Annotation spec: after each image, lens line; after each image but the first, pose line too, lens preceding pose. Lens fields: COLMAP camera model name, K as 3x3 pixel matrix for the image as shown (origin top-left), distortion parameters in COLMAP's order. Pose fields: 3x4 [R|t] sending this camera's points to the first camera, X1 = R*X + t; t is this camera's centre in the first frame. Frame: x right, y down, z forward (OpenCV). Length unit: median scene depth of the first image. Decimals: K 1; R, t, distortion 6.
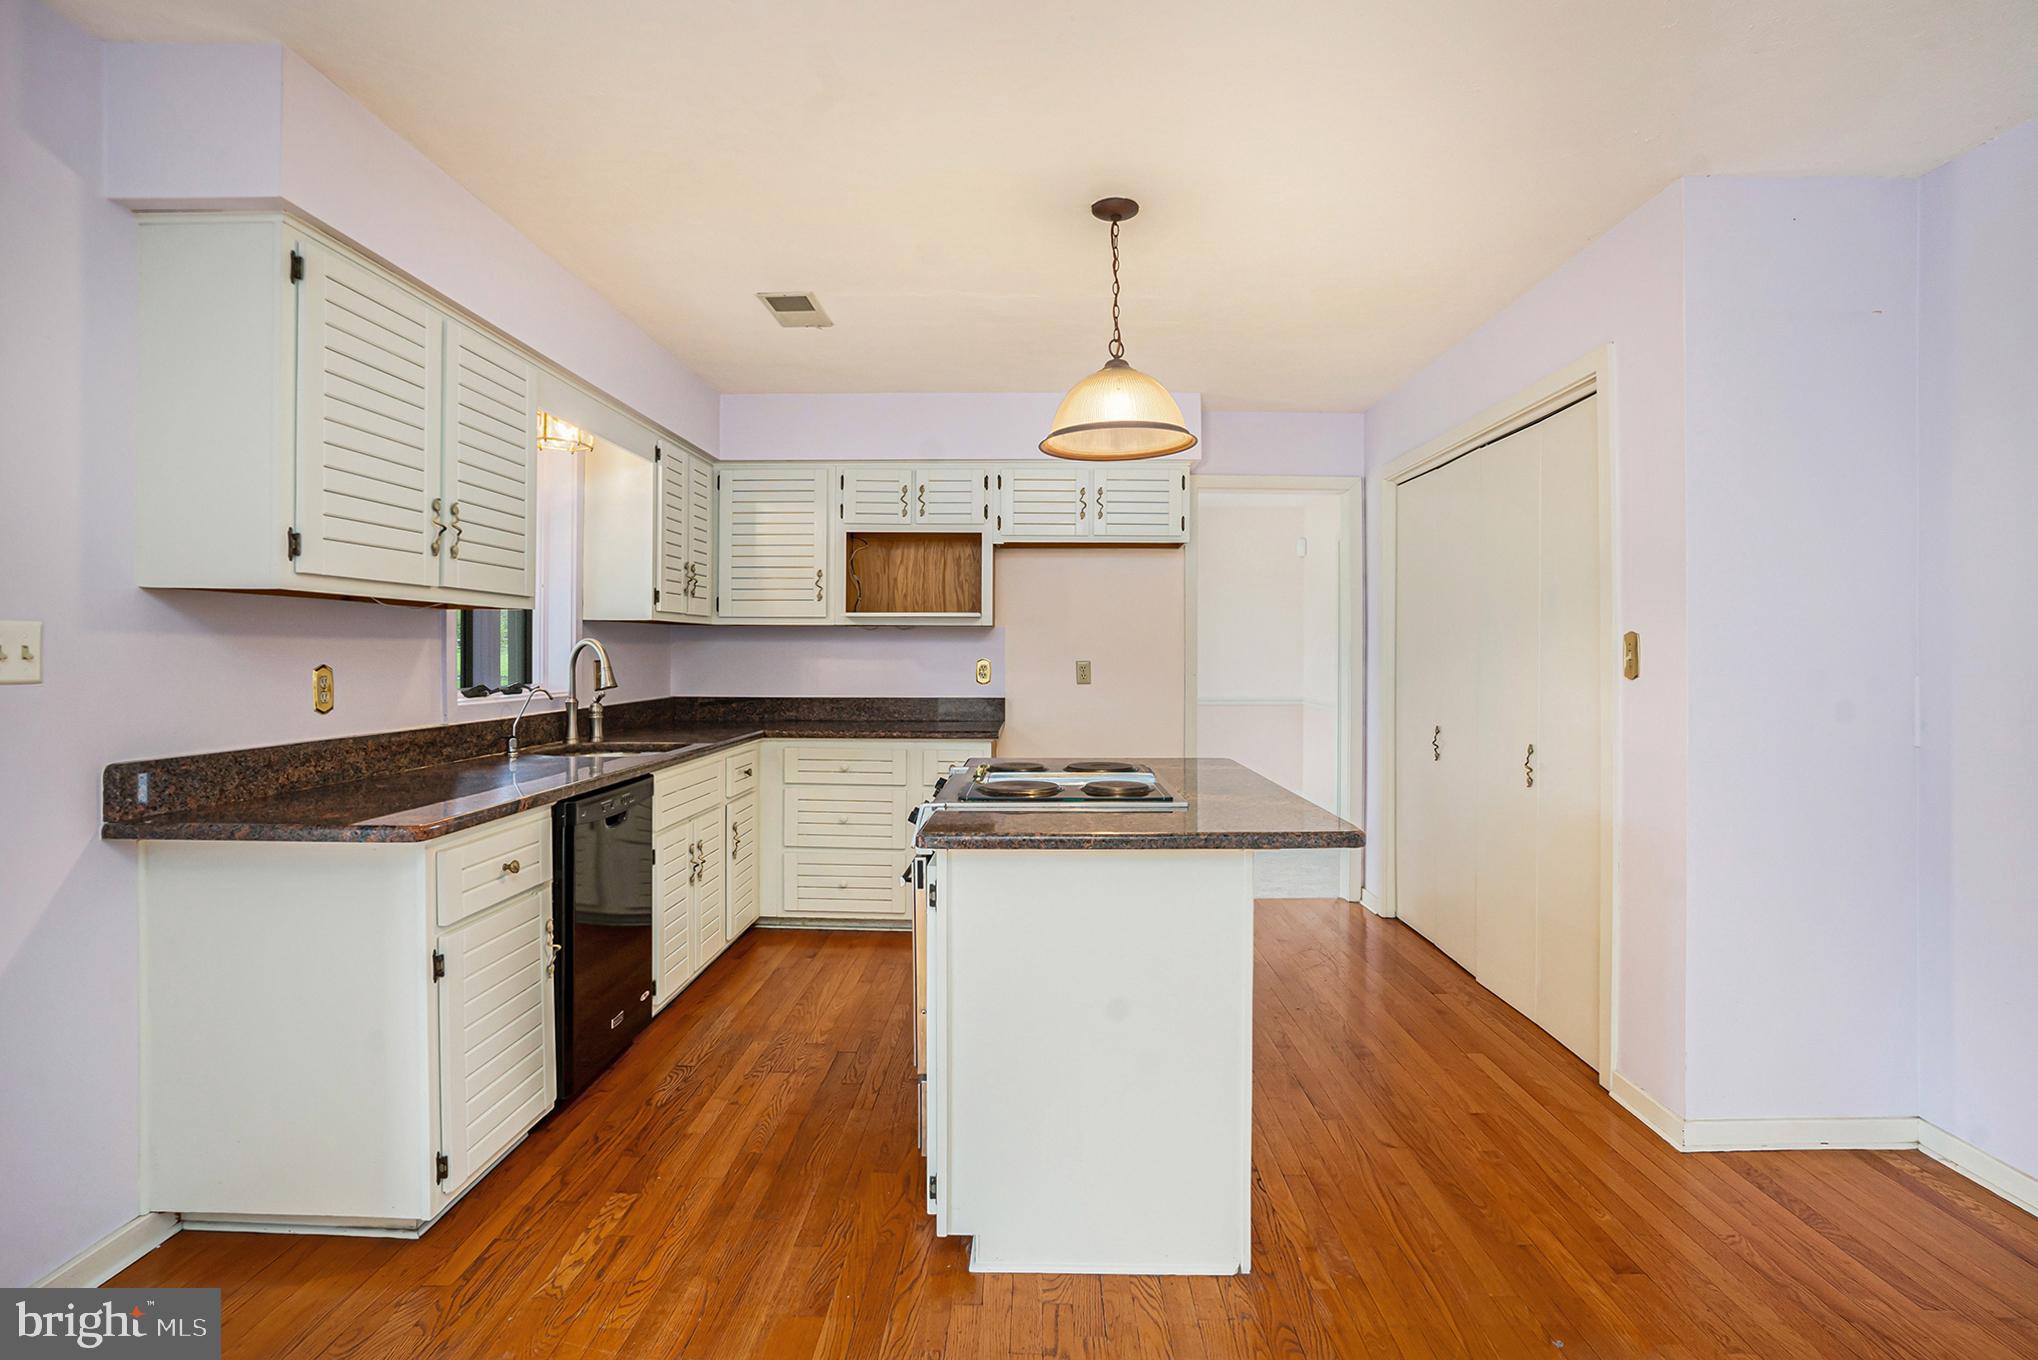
lens RADIAL K [[1023.7, 0, 1016.0], [0, 1023.7, 674.4], [0, 0, 1]] dist [-0.039829, 0.011542]
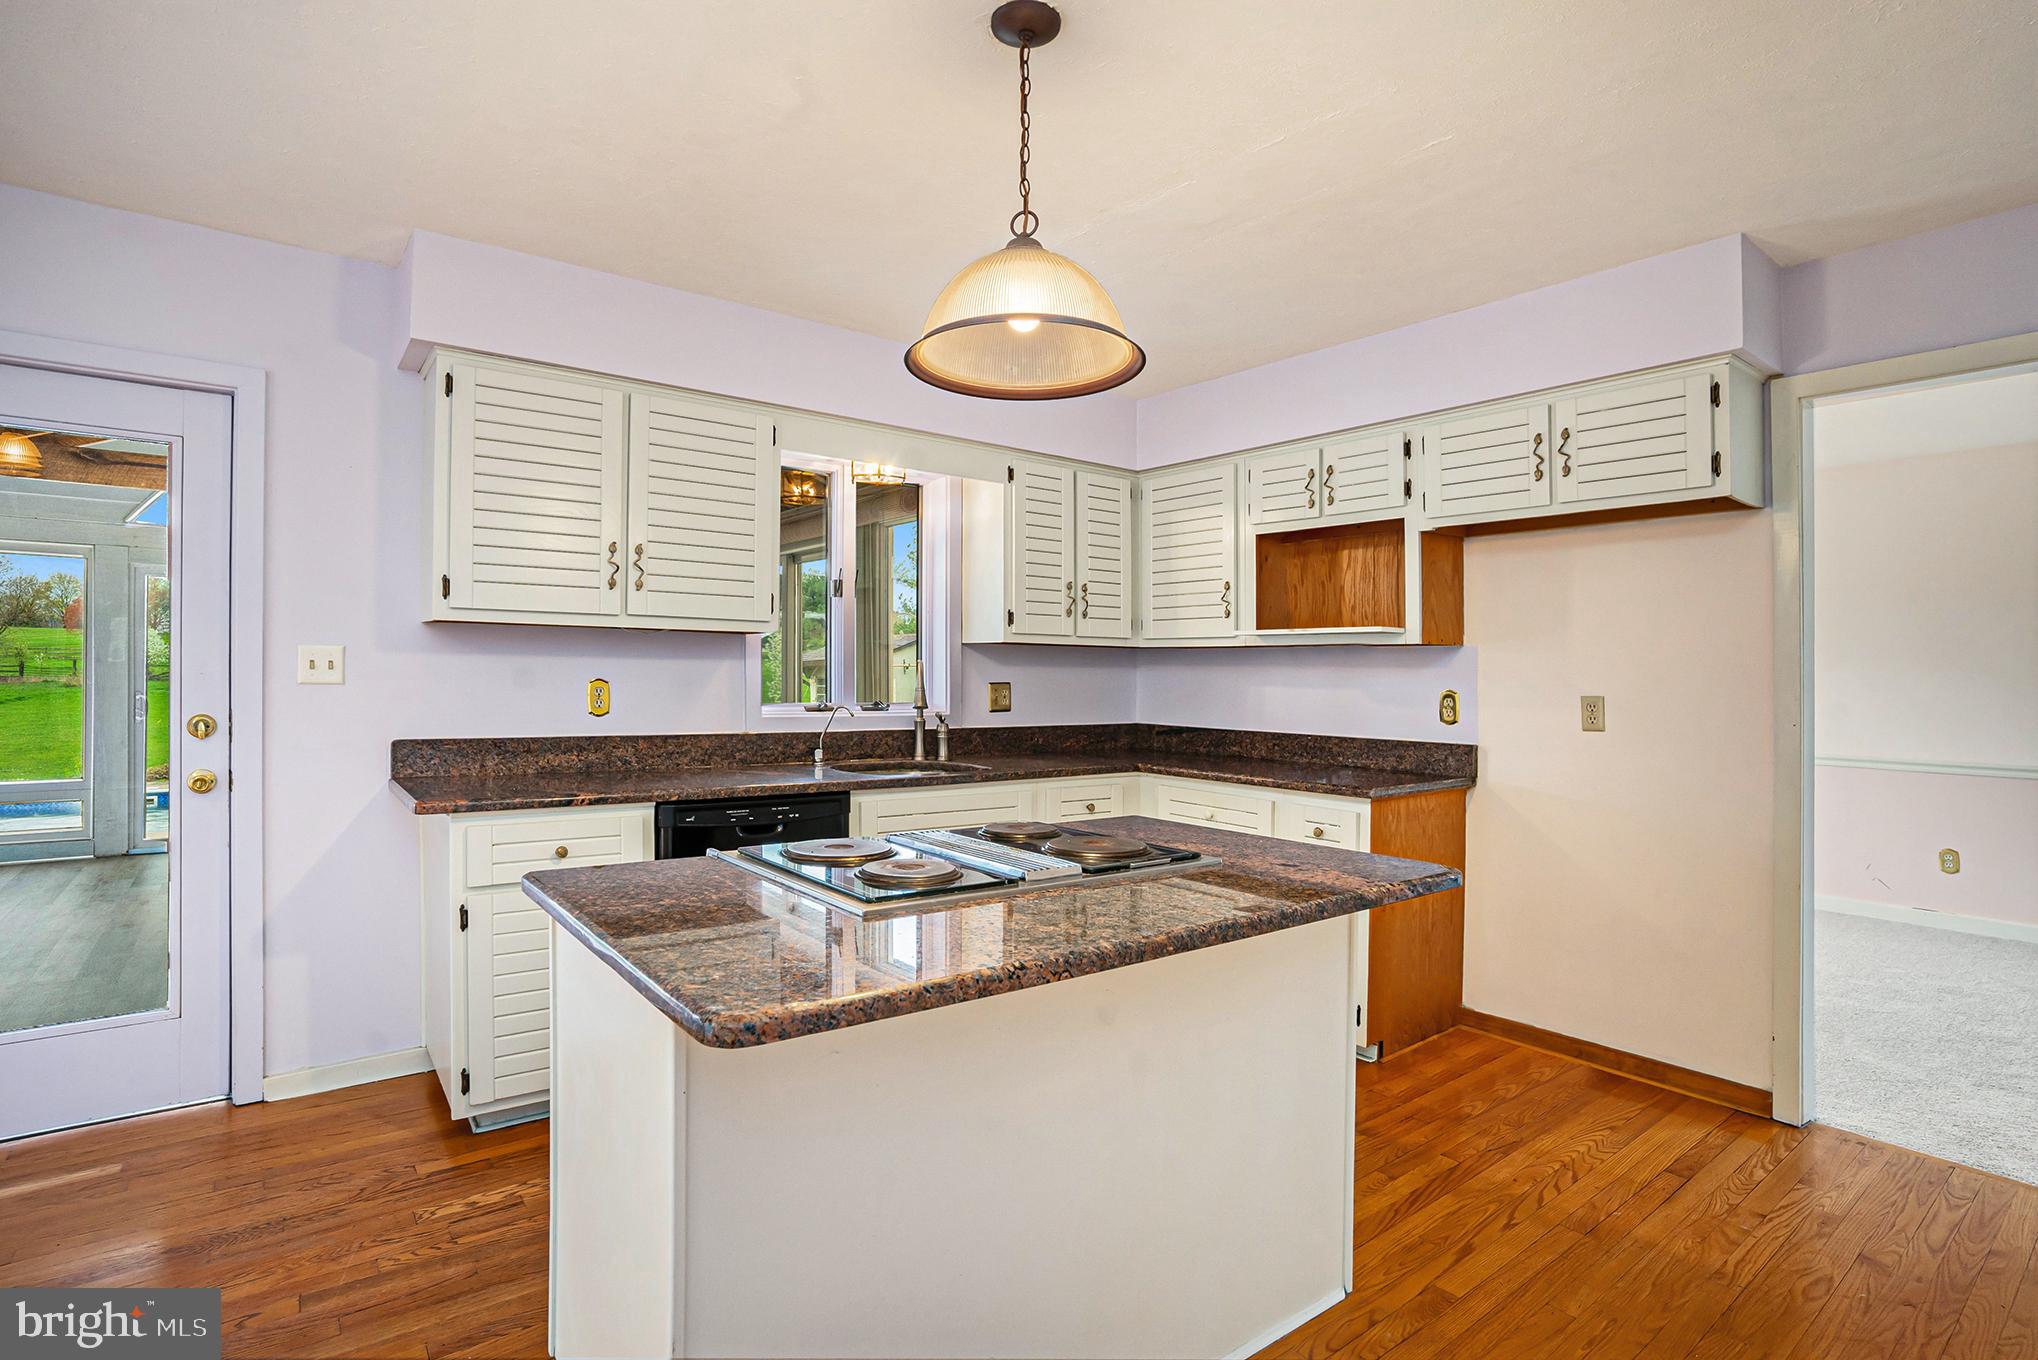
lens RADIAL K [[1023.7, 0, 1006.6], [0, 1023.7, 671.0], [0, 0, 1]] dist [-0.039829, 0.011542]
pose [[0.621177, 0.005432, -0.783651, 0.451664], [-0.031600, 0.999336, -0.018122, -0.008106], [0.783033, 0.036020, 0.620936, 0.408442]]
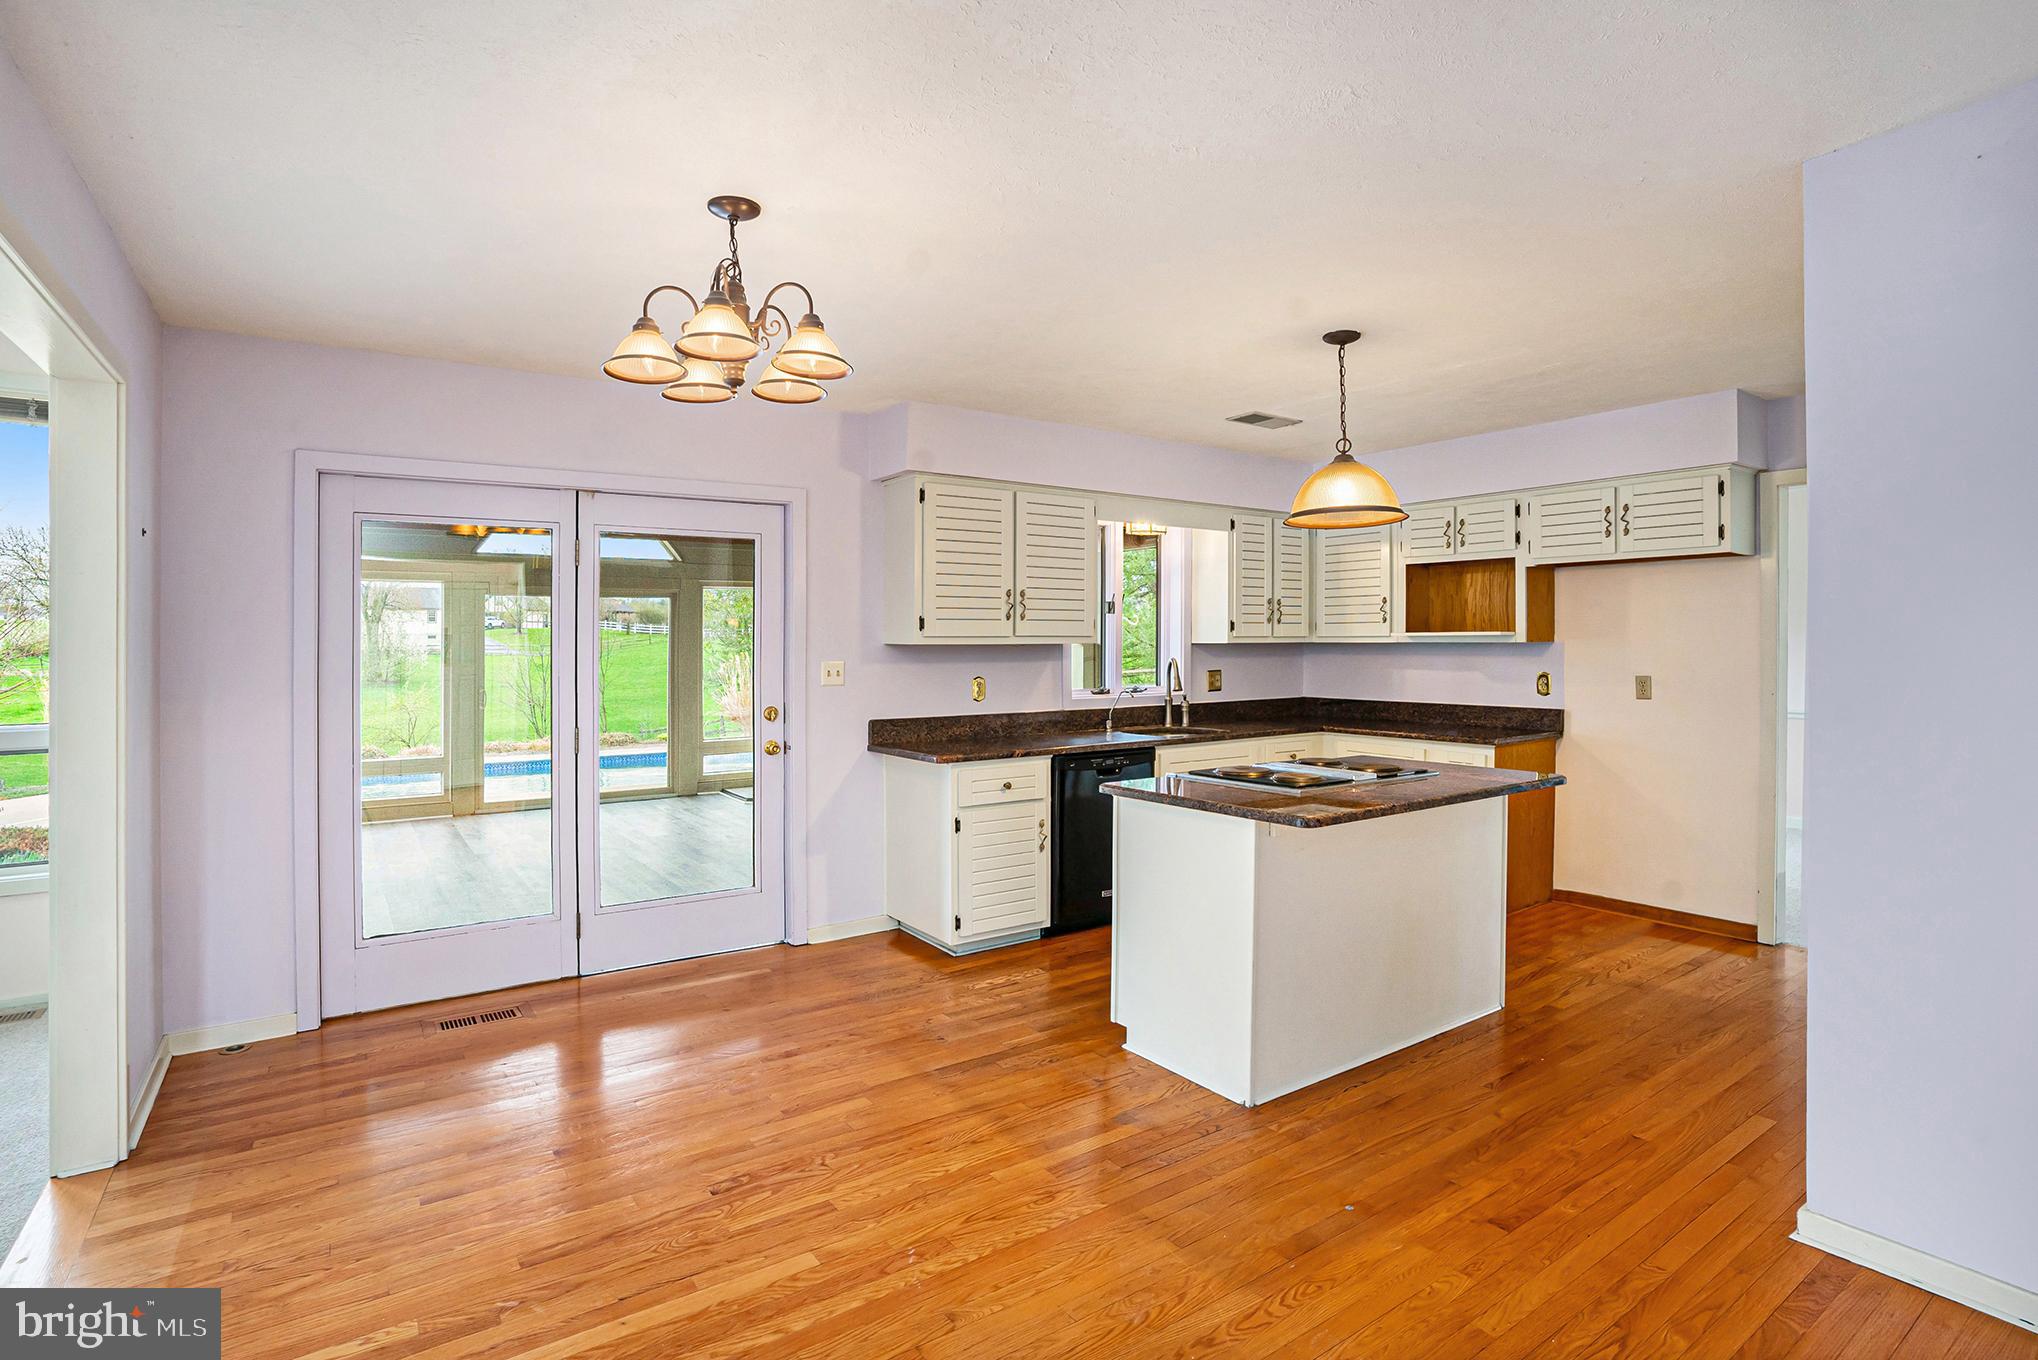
lens RADIAL K [[1023.7, 0, 1023.7], [0, 1023.7, 687.4], [0, 0, 1]] dist [-0.039829, 0.011542]
pose [[0.590897, 0.029742, -0.806198, 0.662291], [-0.011539, 0.999530, 0.028418, -0.031017], [0.806664, -0.007489, 0.590963, -0.073314]]
